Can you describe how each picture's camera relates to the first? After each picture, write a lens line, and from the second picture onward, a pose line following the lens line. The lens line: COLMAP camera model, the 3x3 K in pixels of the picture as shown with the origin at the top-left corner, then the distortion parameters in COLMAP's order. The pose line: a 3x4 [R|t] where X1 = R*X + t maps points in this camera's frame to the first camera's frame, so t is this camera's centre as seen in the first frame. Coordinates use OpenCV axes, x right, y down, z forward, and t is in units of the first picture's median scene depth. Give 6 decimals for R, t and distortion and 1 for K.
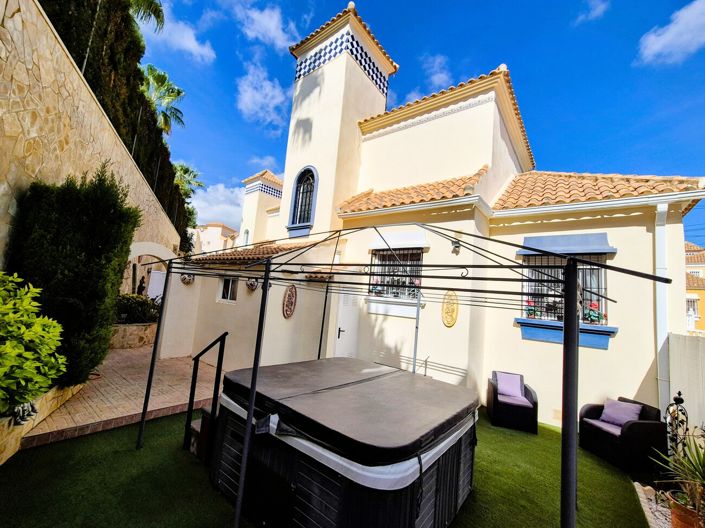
lens RADIAL K [[293.5, 0, 352.5], [0, 293.5, 264.0], [0, 0, 1]] dist [0.000162, 0.000373]
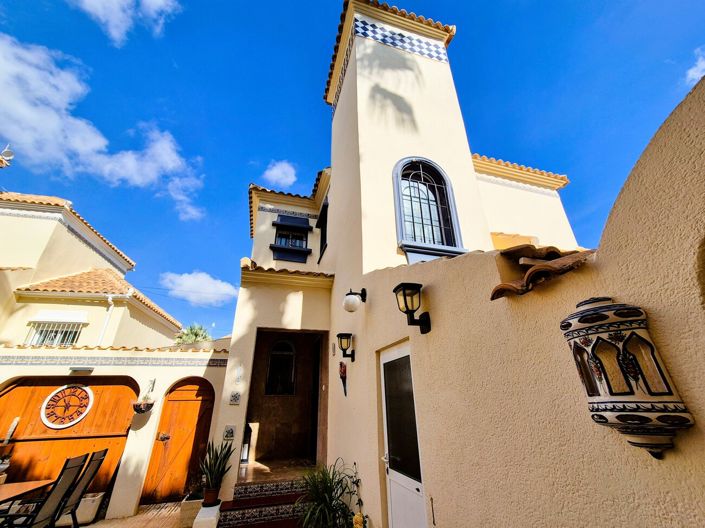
lens RADIAL K [[291.8, 0, 353.5], [0, 291.8, 264.3], [0, 0, 1]] dist [-0.000847, 0.002817]
pose [[0.576706, 0.253308, 0.776689, -0.594611], [-0.025146, 0.955769, -0.293041, 0.042639], [-0.816565, 0.149468, 0.557567, 0.763789]]
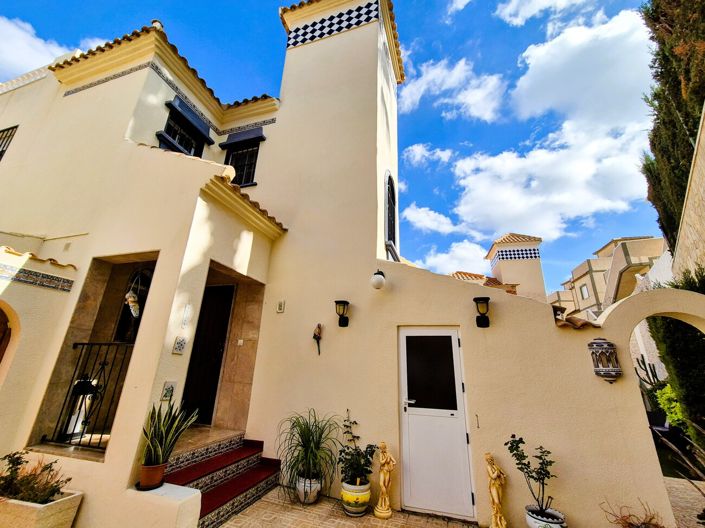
lens RADIAL K [[293.5, 0, 352.5], [0, 293.5, 264.0], [0, 0, 1]] dist [0.000162, 0.000373]
pose [[-0.352722, 0.211532, 0.911505, -0.707090], [-0.172924, 0.942599, -0.285664, 0.097255], [-0.919611, -0.258381, -0.295897, 1.230176]]
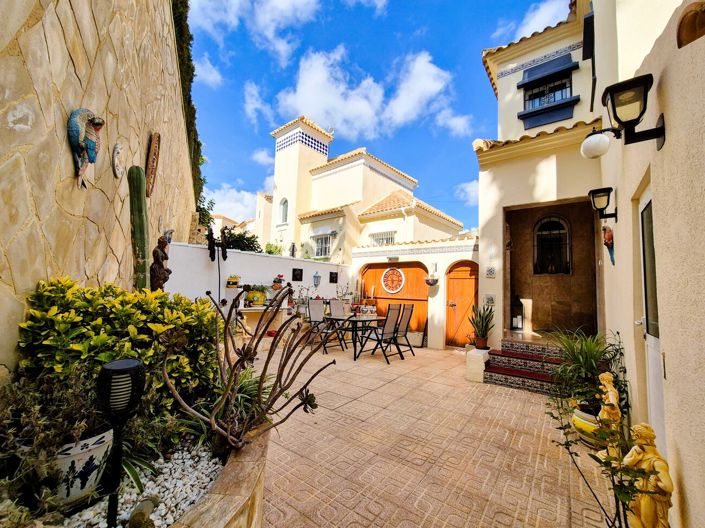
lens RADIAL K [[289.9, 0, 353.3], [0, 289.9, 266.5], [0, 0, 1]] dist [-0.000027, -0.000072]
pose [[0.998186, -0.056399, 0.021087, -0.527733], [0.055608, 0.997790, 0.036364, 0.078179], [-0.023092, -0.035125, 0.999116, 0.695761]]
